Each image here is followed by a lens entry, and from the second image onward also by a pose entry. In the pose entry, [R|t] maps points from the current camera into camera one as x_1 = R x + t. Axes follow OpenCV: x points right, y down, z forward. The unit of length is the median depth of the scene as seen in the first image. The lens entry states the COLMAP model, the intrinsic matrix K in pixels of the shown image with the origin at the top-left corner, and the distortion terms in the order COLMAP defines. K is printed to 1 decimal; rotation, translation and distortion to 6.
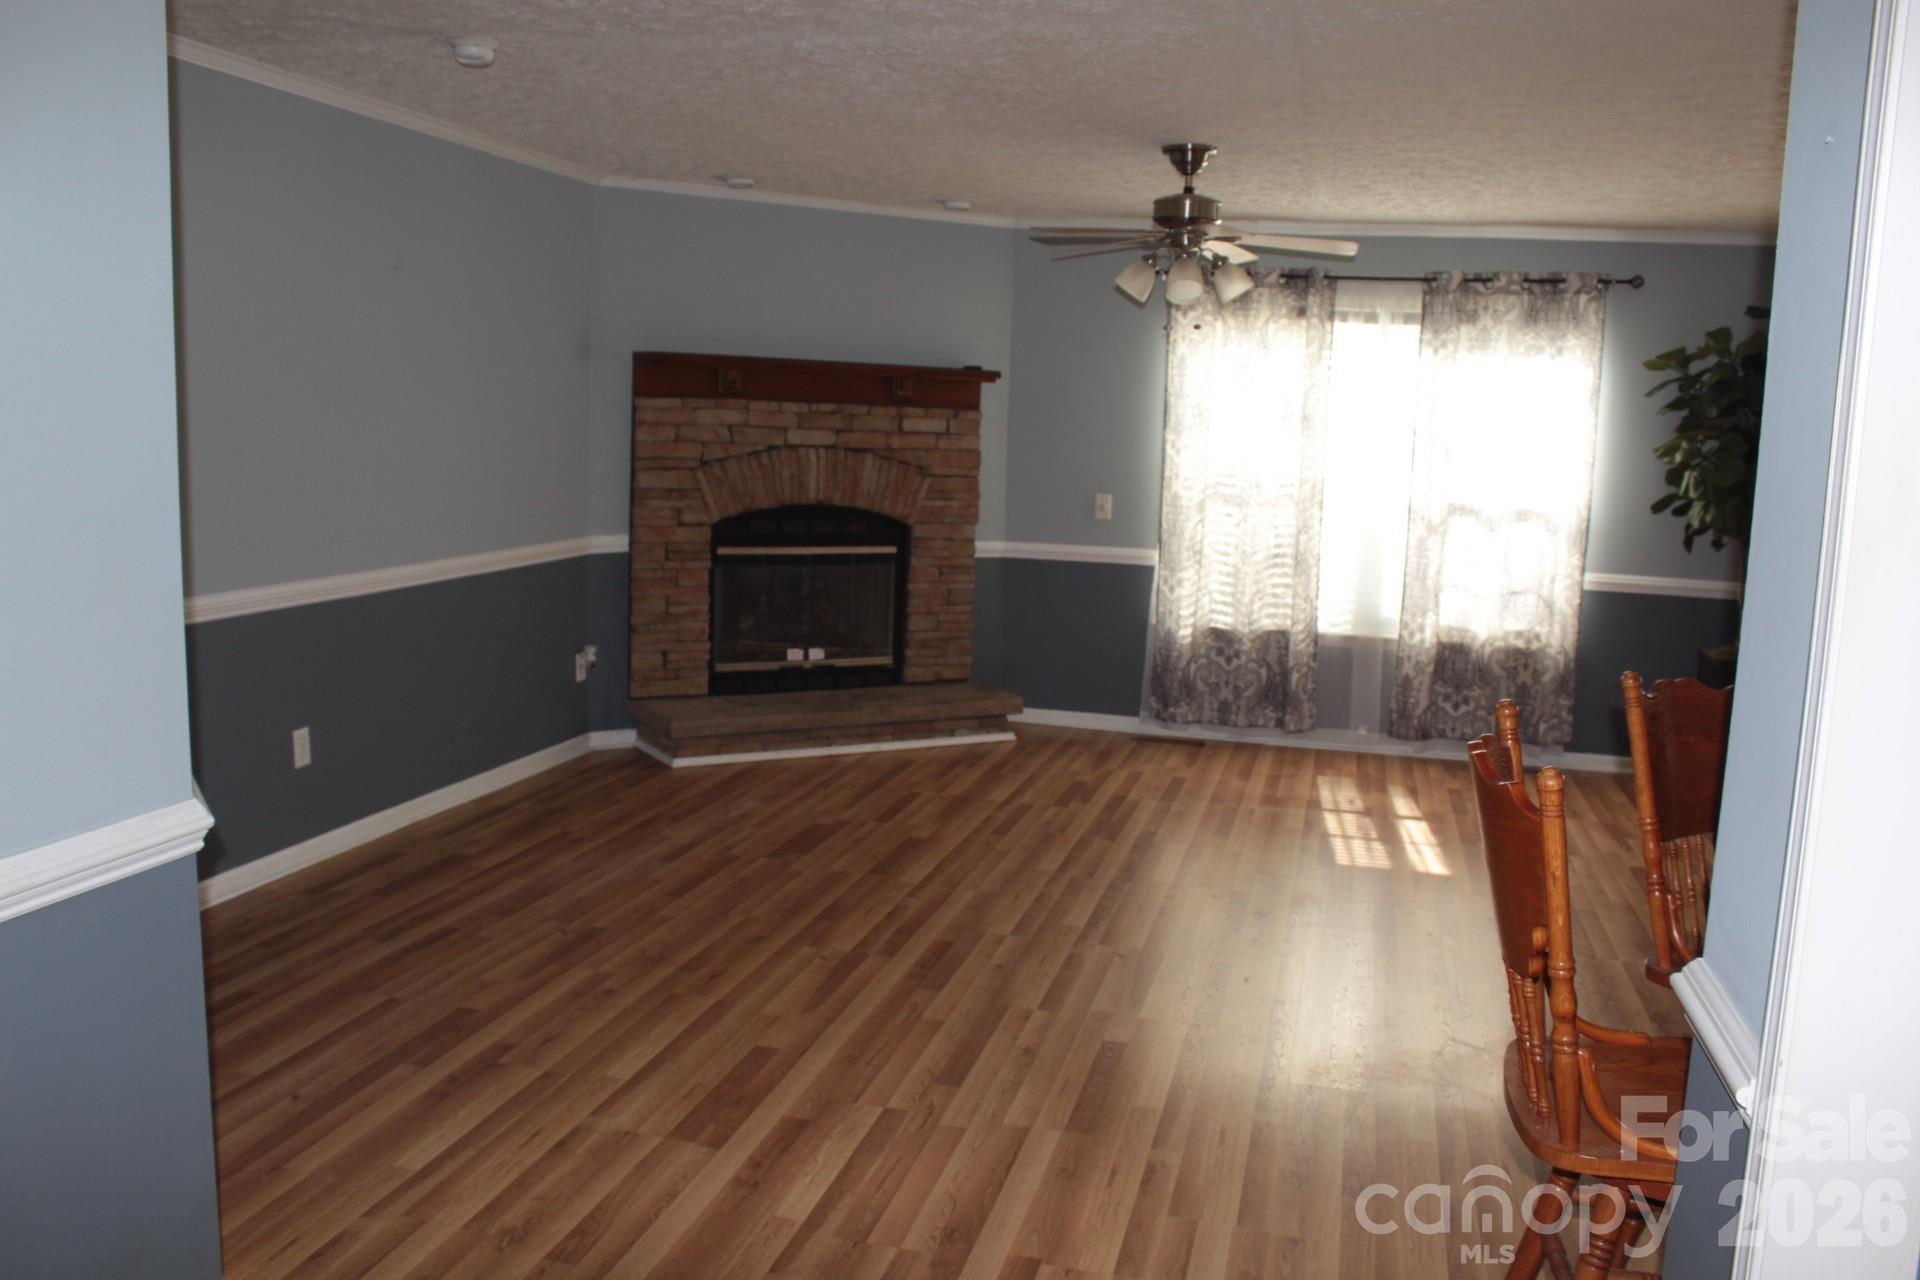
lens RADIAL K [[1610.5, 0, 960.0], [0, 1610.5, 640.0], [0, 0, 1]] dist [-0.155914, 0.131083]
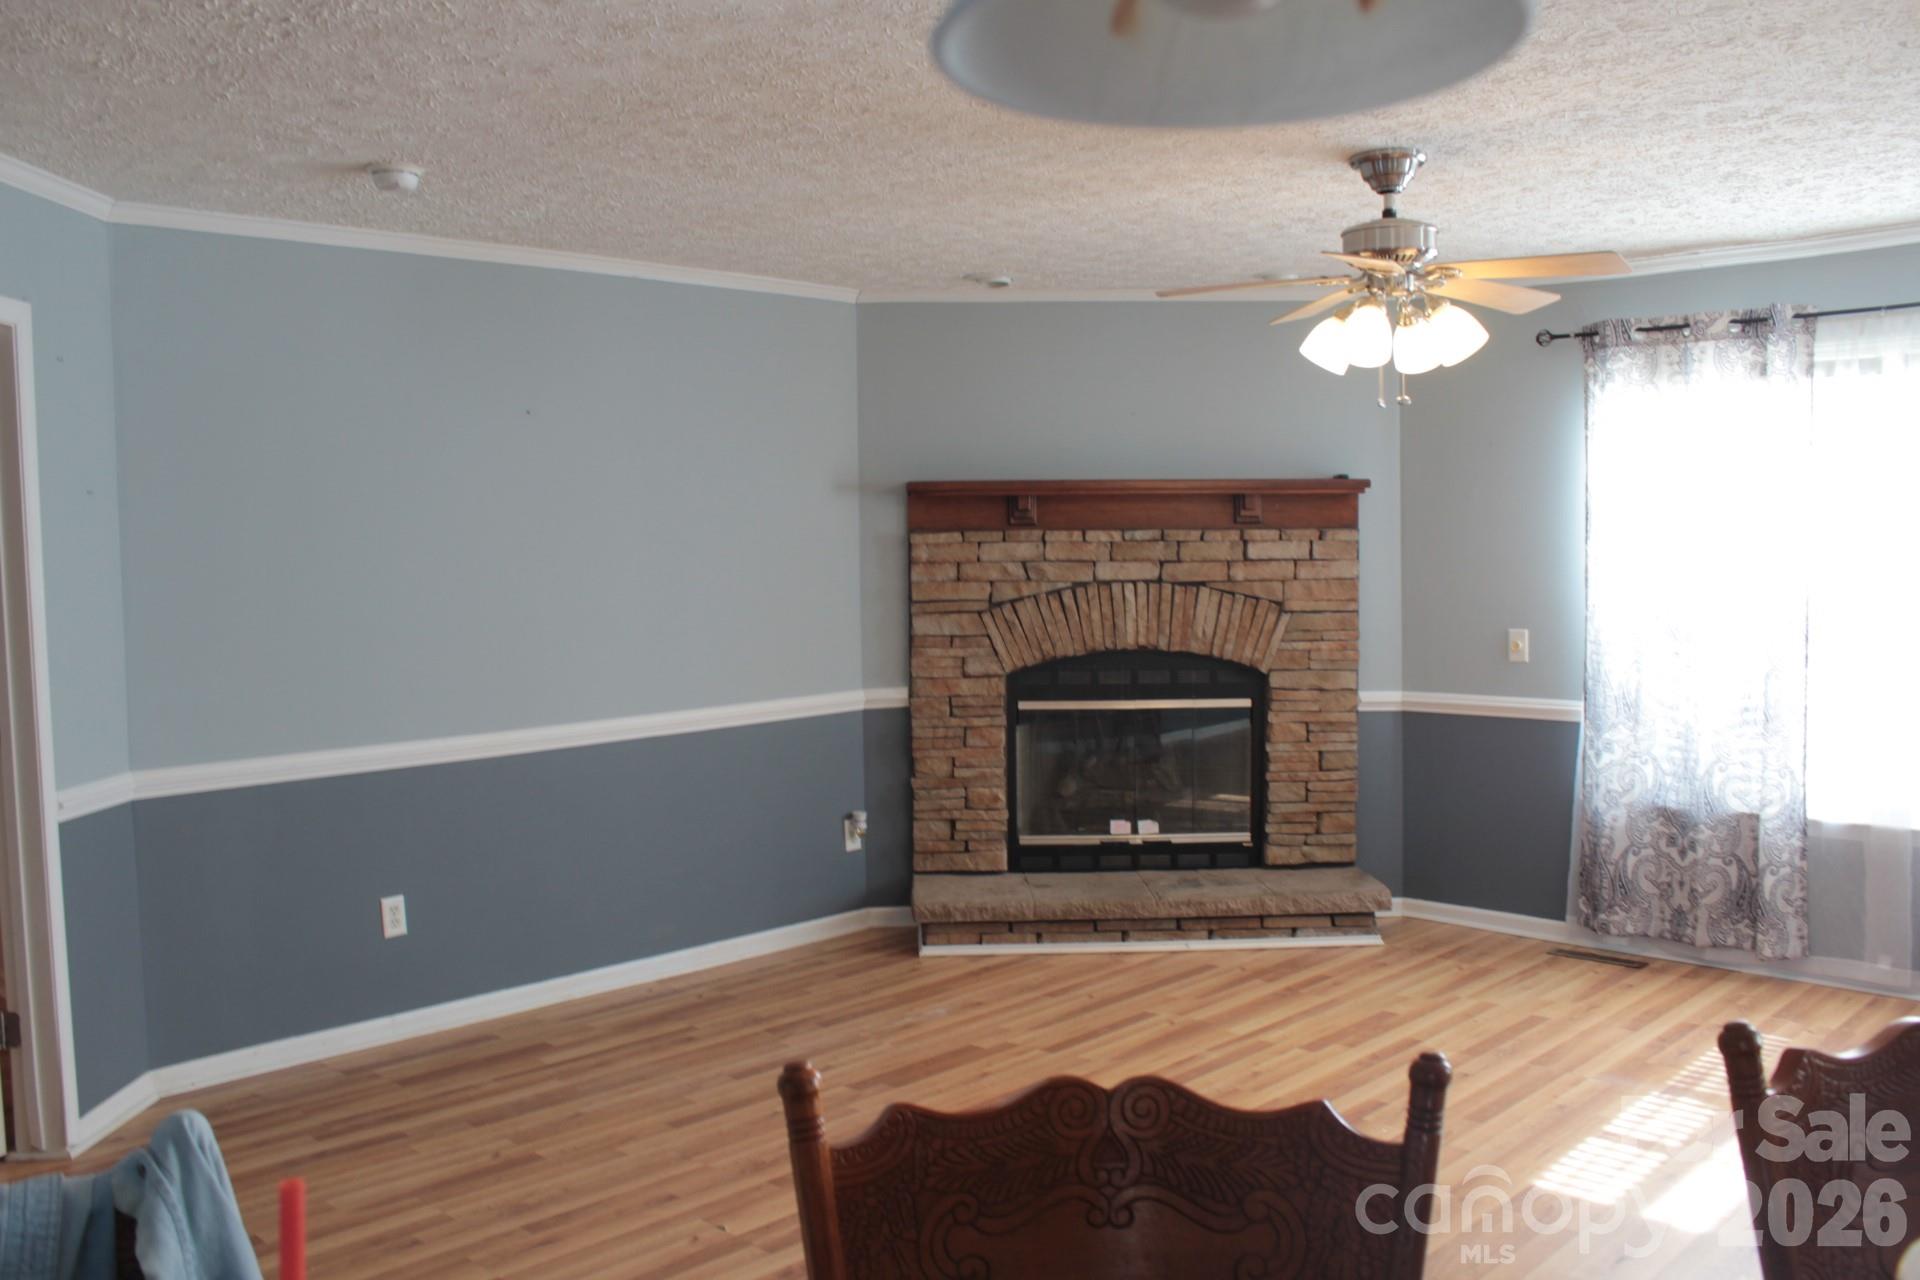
lens RADIAL K [[1610.5, 0, 960.0], [0, 1610.5, 640.0], [0, 0, 1]] dist [-0.155914, 0.131083]
pose [[0.866504, -0.018818, -0.498815, 0.250207], [-0.022243, 0.996841, -0.076246, -0.023251], [0.498674, 0.077163, 0.863348, 0.225919]]
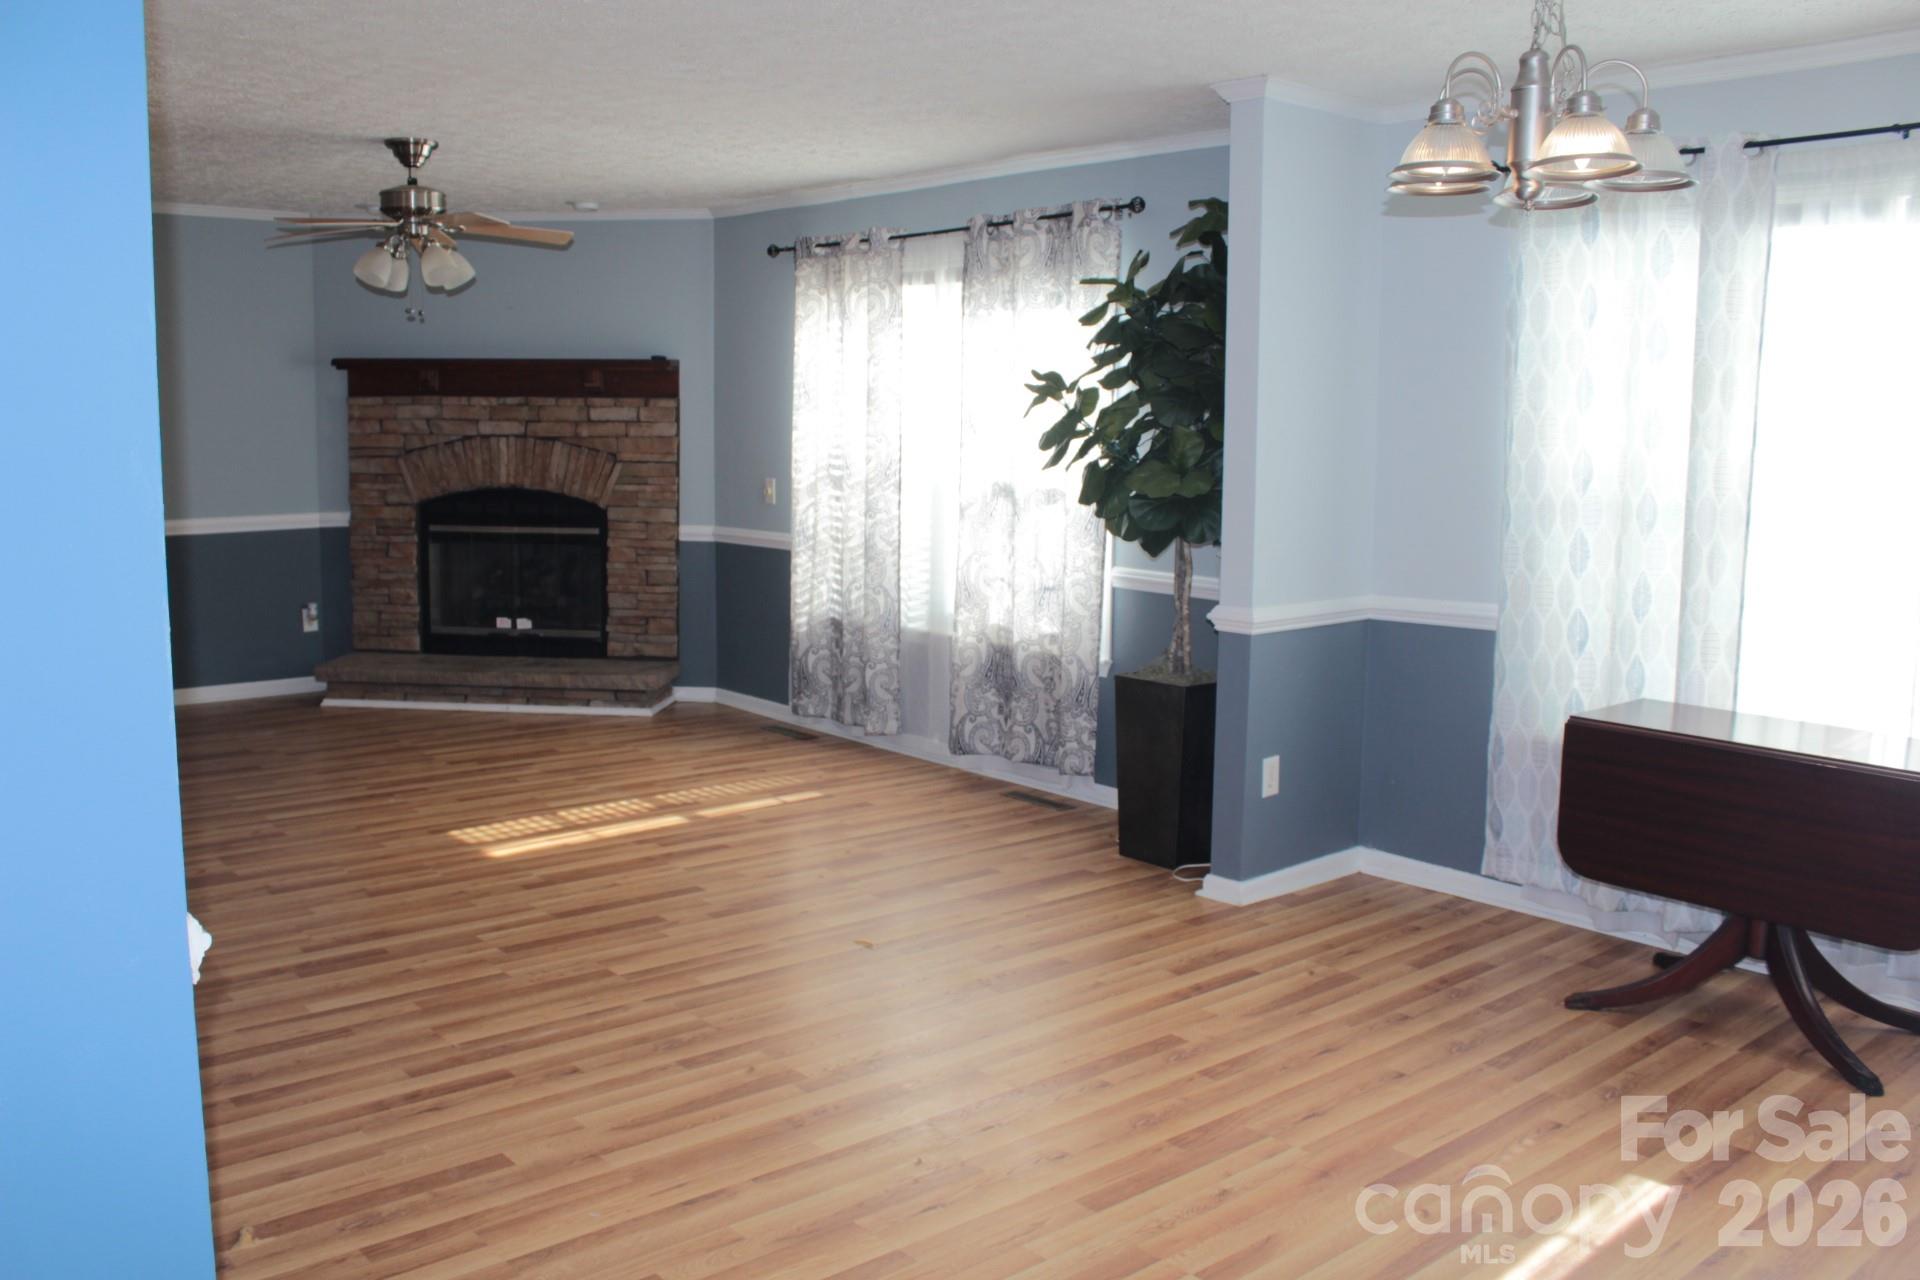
lens RADIAL K [[1610.5, 0, 960.0], [0, 1610.5, 640.0], [0, 0, 1]] dist [-0.155914, 0.131083]
pose [[0.824241, 0.053821, -0.563675, 0.792743], [-0.060939, 0.998122, 0.006193, -0.005219], [0.562950, 0.029245, 0.825974, 0.269398]]
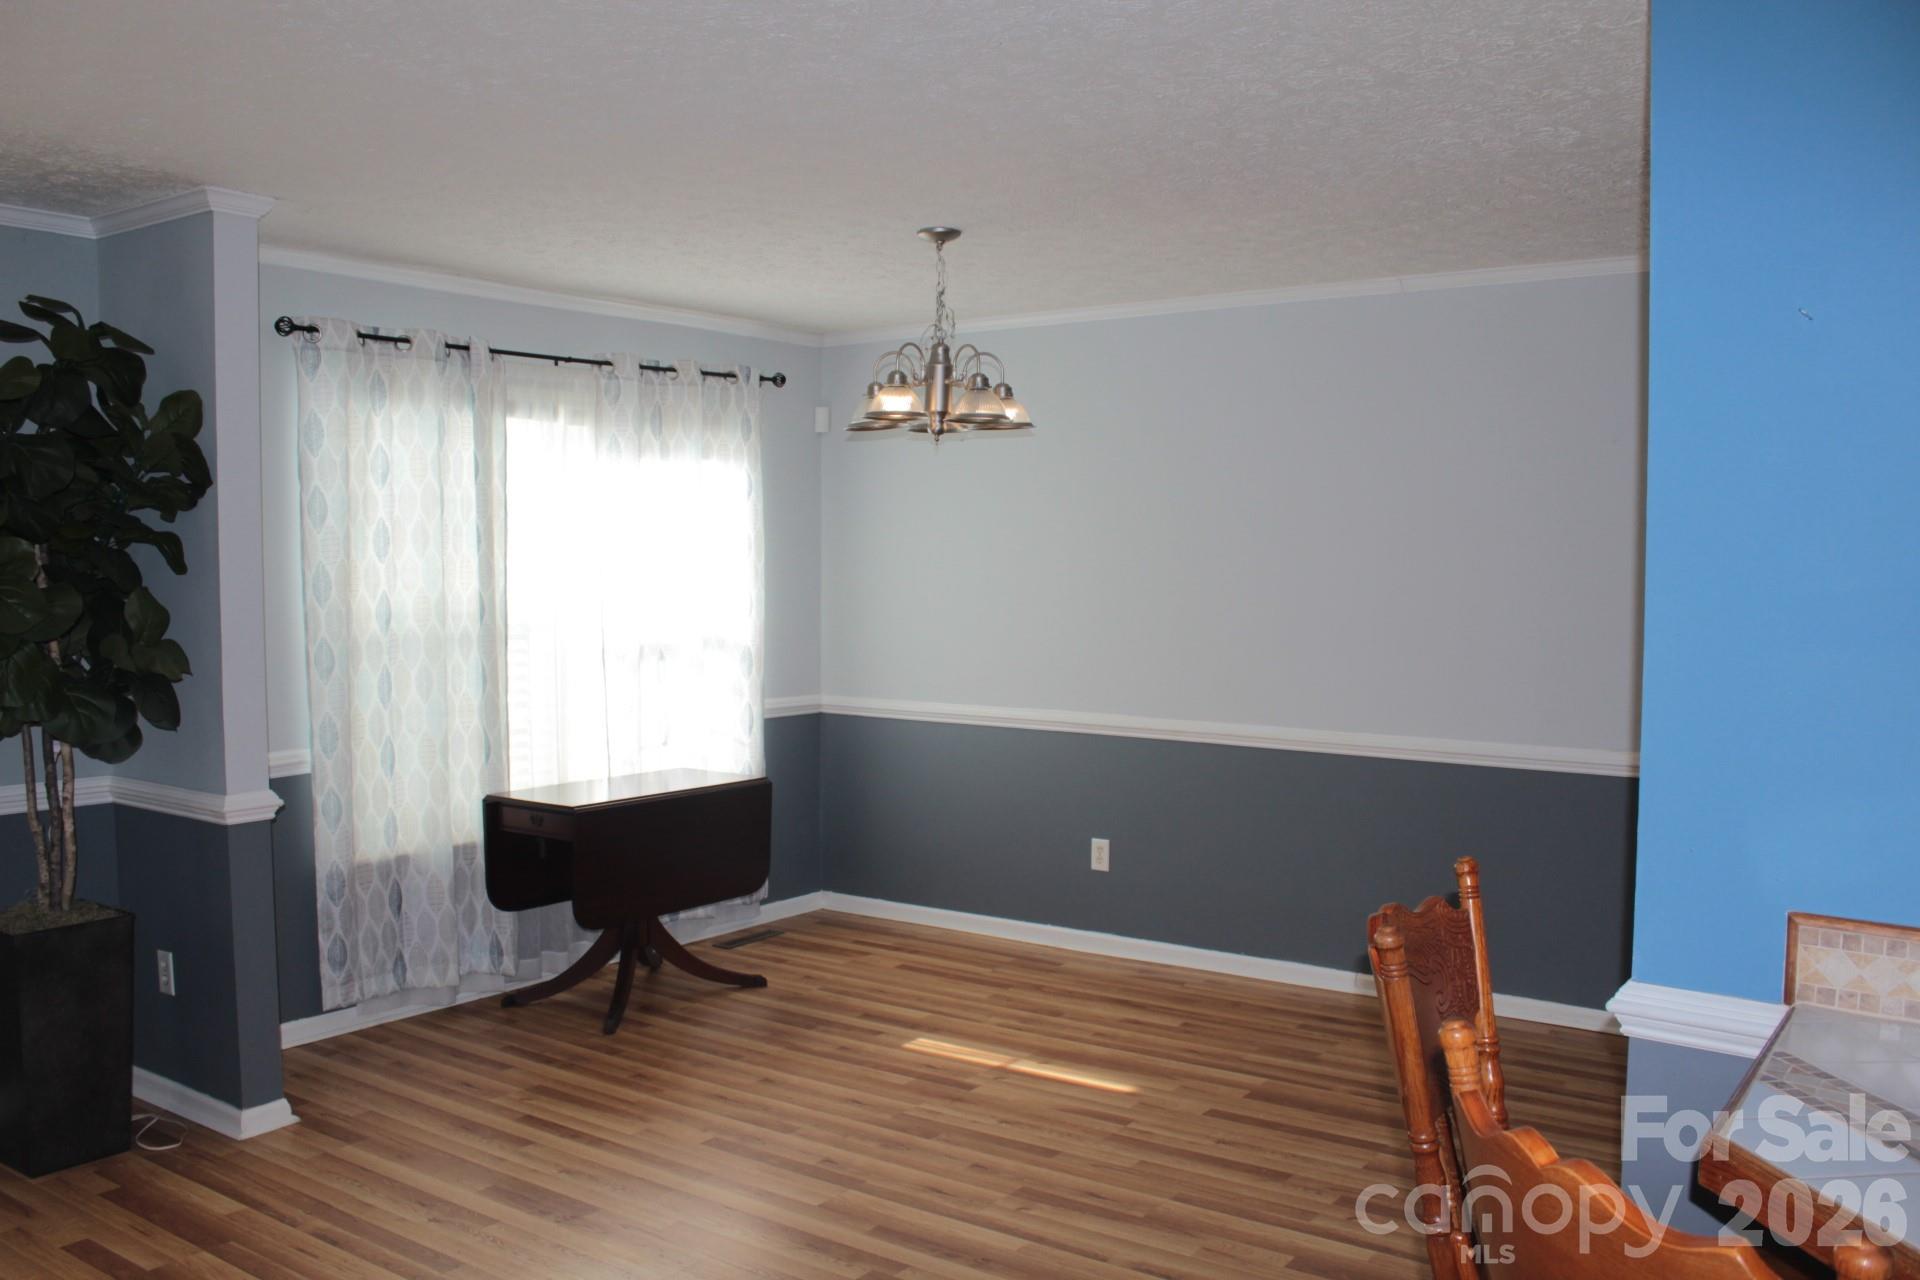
lens RADIAL K [[1537.4, 0, 960.0], [0, 1537.4, 640.0], [0, 0, 1]] dist [-0.145029, 0.106361]
pose [[0.366376, -0.073813, 0.927534, -0.372322], [0.133691, 0.990681, 0.026031, -0.089578], [-0.920812, 0.114466, 0.372830, 0.564350]]
